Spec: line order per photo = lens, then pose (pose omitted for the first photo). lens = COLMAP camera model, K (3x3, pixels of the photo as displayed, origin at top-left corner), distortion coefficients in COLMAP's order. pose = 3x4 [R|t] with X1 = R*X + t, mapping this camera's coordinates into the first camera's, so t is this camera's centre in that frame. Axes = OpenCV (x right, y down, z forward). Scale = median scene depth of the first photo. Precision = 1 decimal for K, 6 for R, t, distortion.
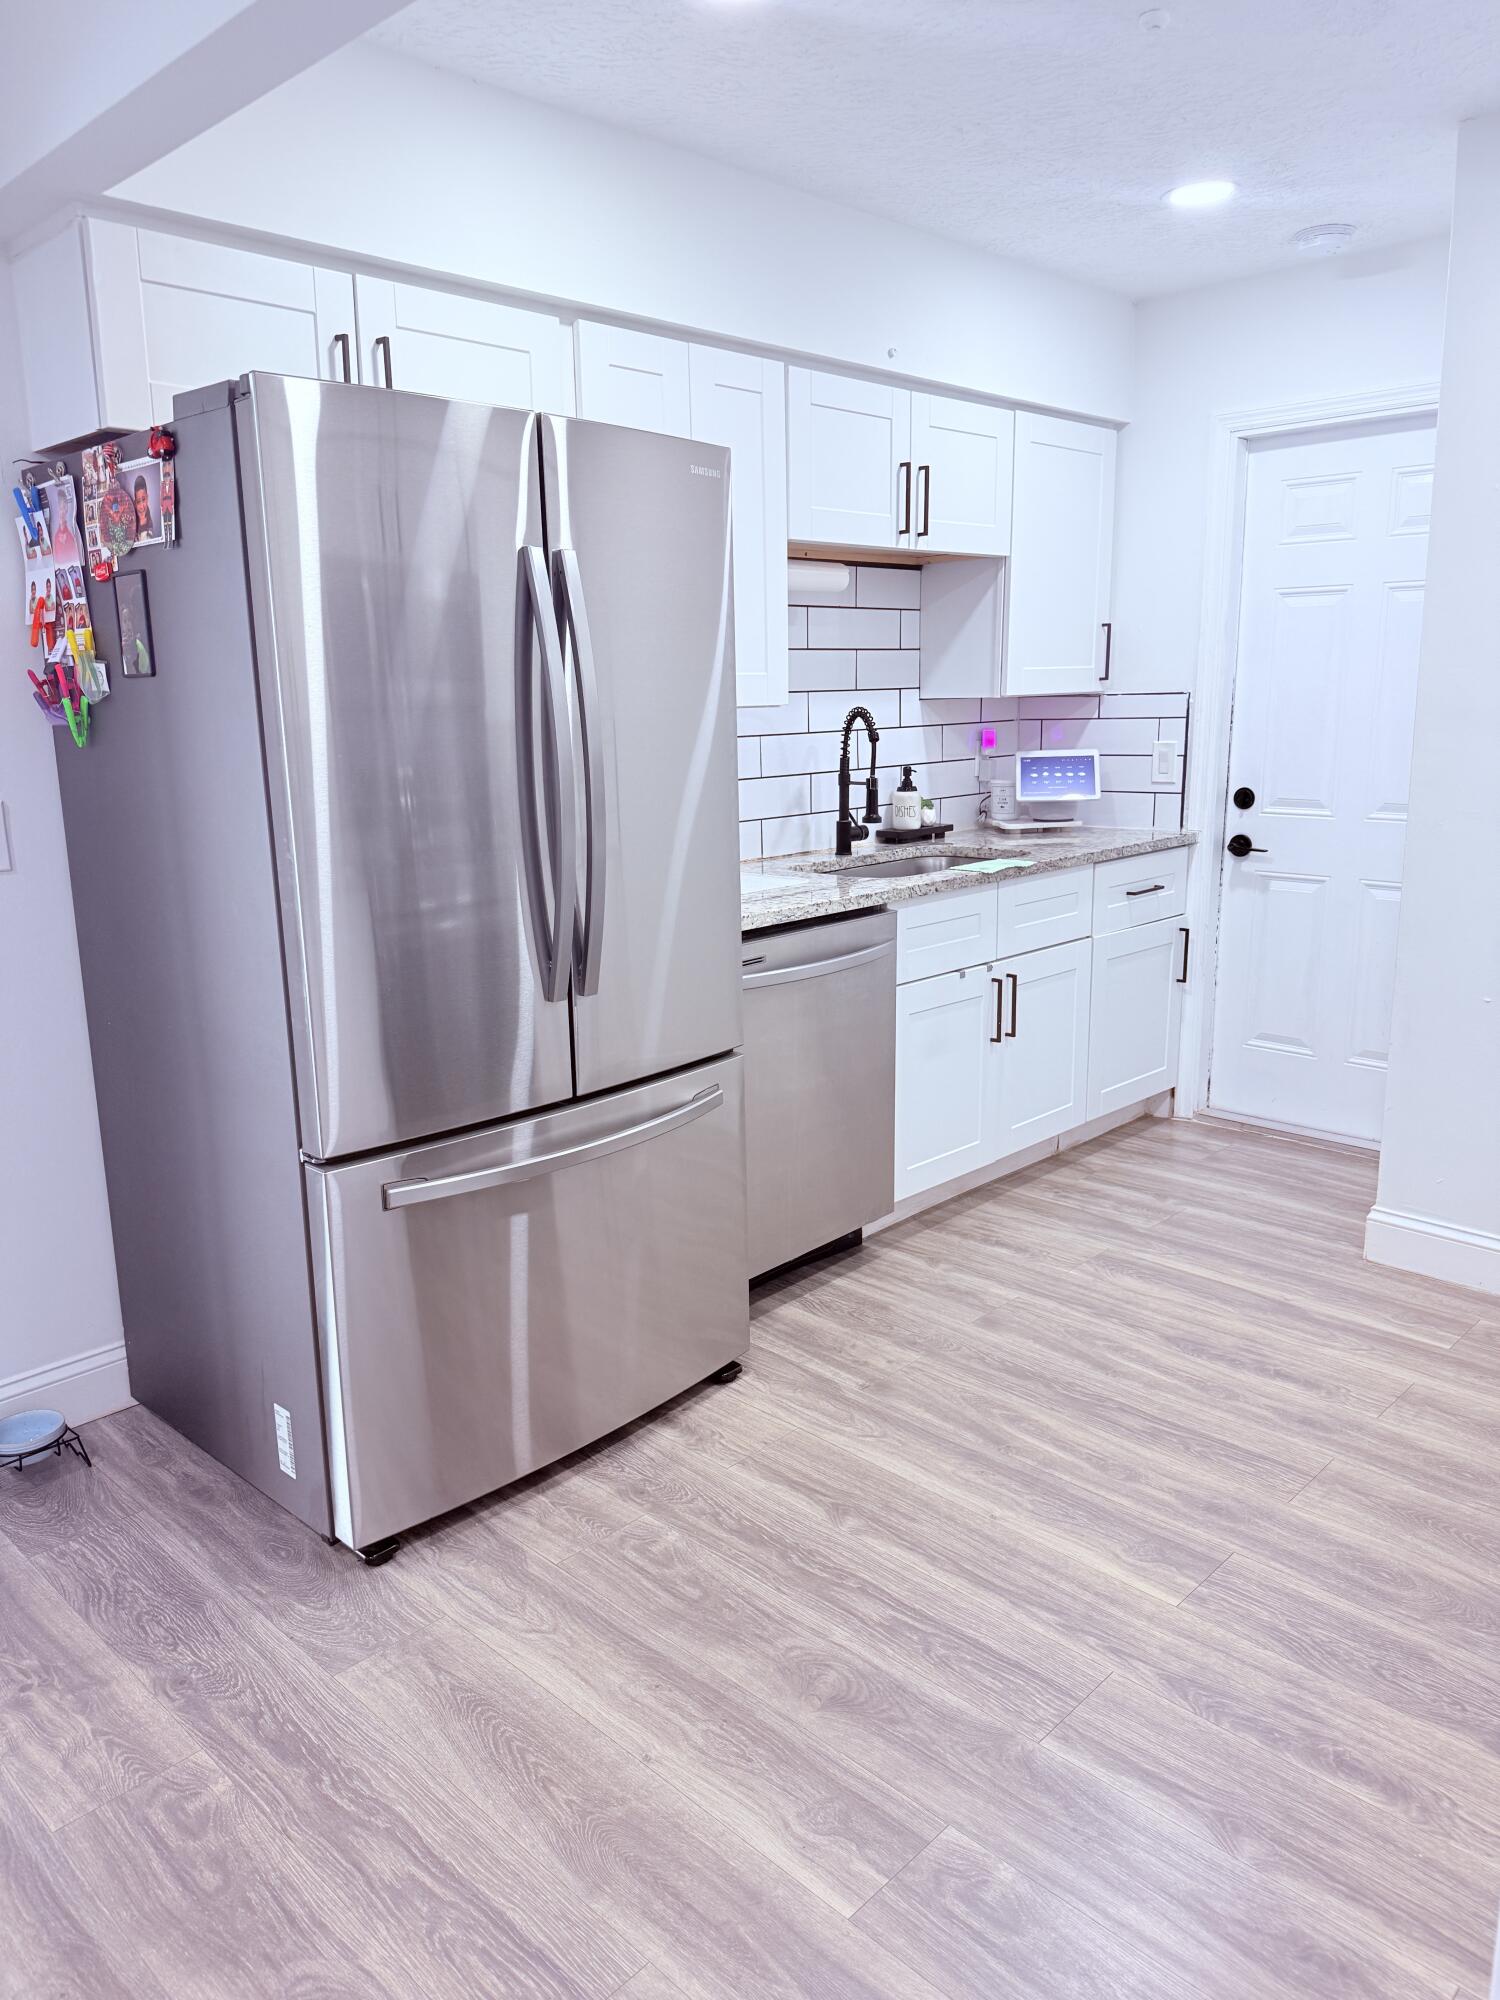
lens RADIAL K [[1418.2, 0, 748.8], [0, 1418.2, 984.3], [0, 0, 1]] dist [0.035653, -0.040068]
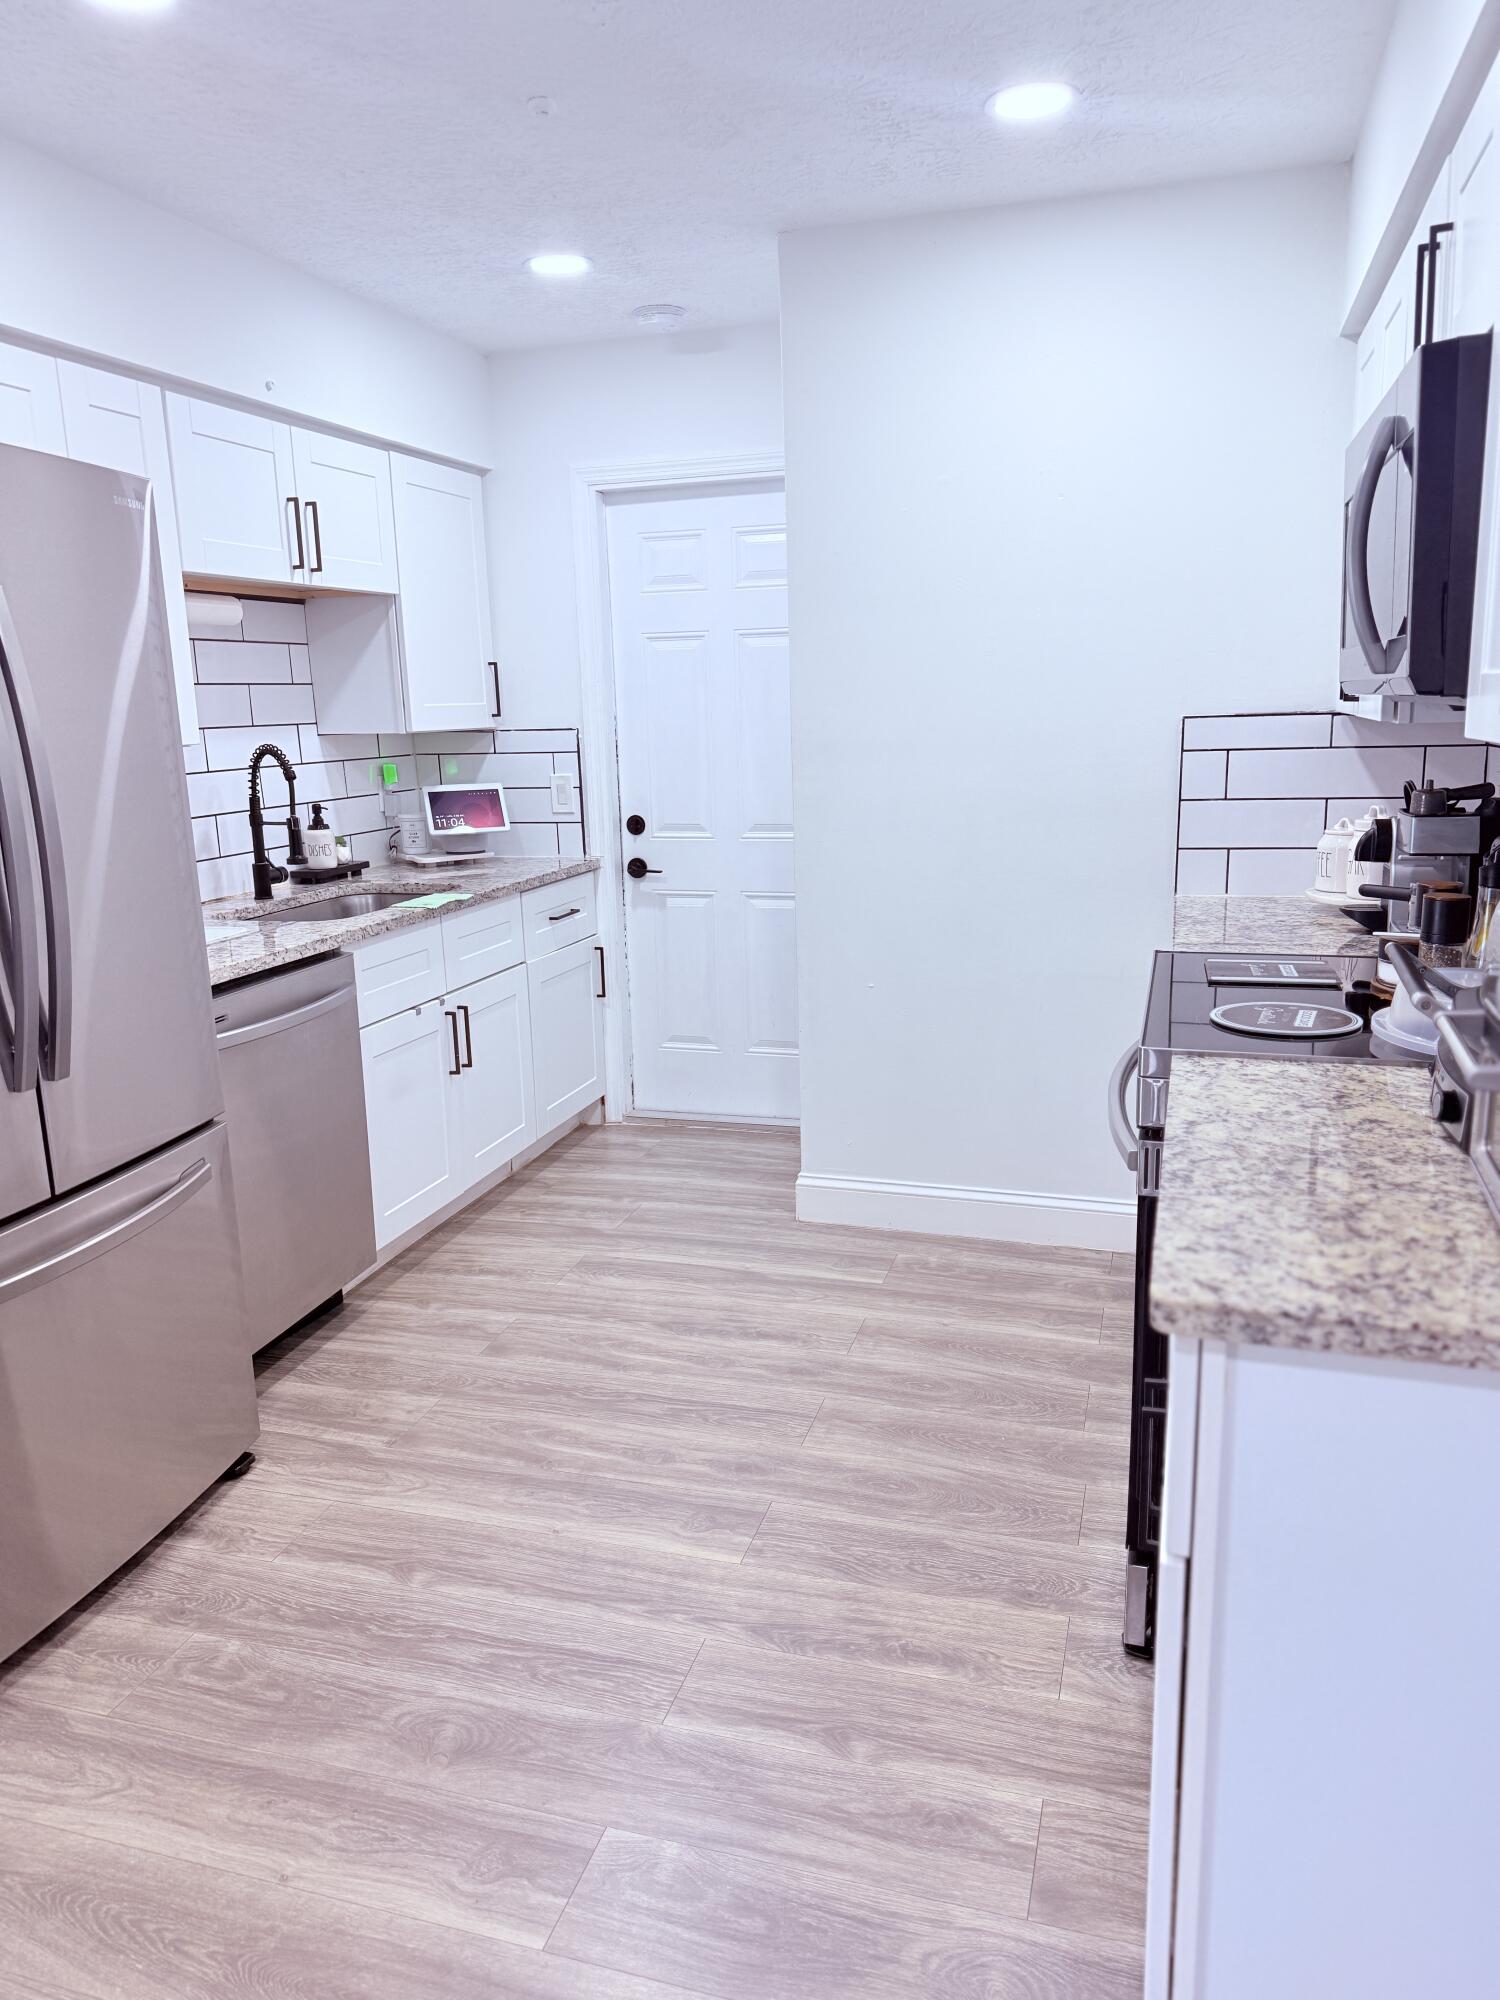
lens RADIAL K [[1418.2, 0, 745.5], [0, 1418.2, 981.6], [0, 0, 1]] dist [0.035653, -0.040068]
pose [[0.890181, -0.100000, 0.444497, -0.110223], [0.108520, 0.994074, 0.006310, -0.011186], [-0.442494, 0.042620, 0.895758, 0.000318]]
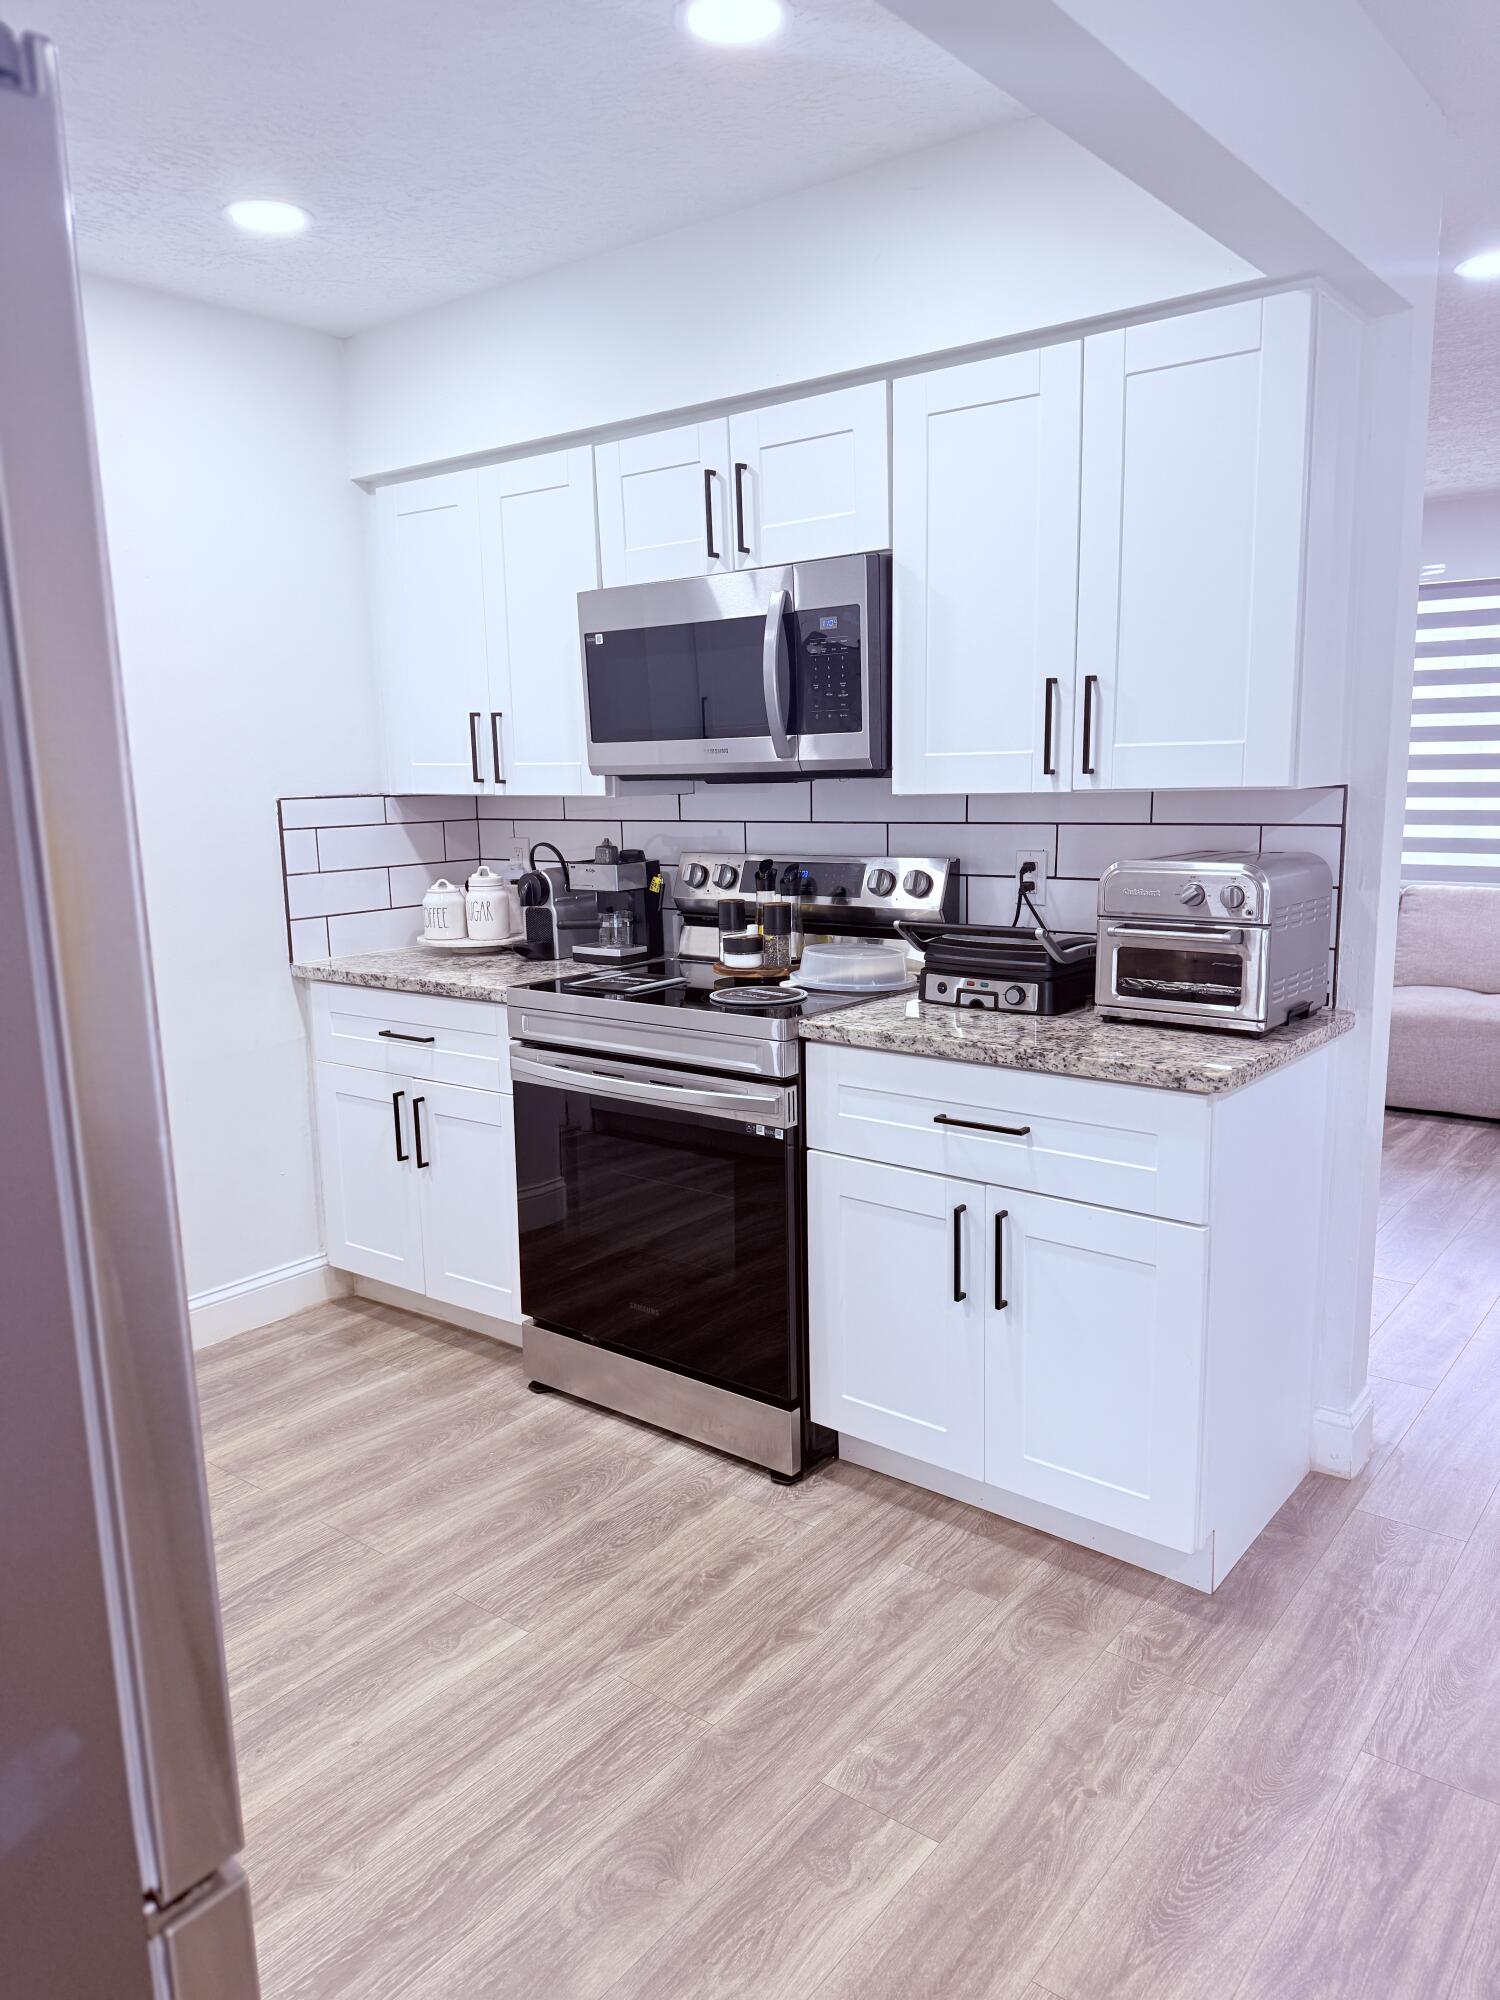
lens RADIAL K [[1418.2, 0, 744.9], [0, 1418.2, 973.6], [0, 0, 1]] dist [0.035653, -0.040068]
pose [[-0.103361, -0.129588, 0.986166, -0.570836], [0.228944, 0.961755, 0.150376, -0.132935], [-0.967937, 0.241320, -0.069740, 0.638207]]
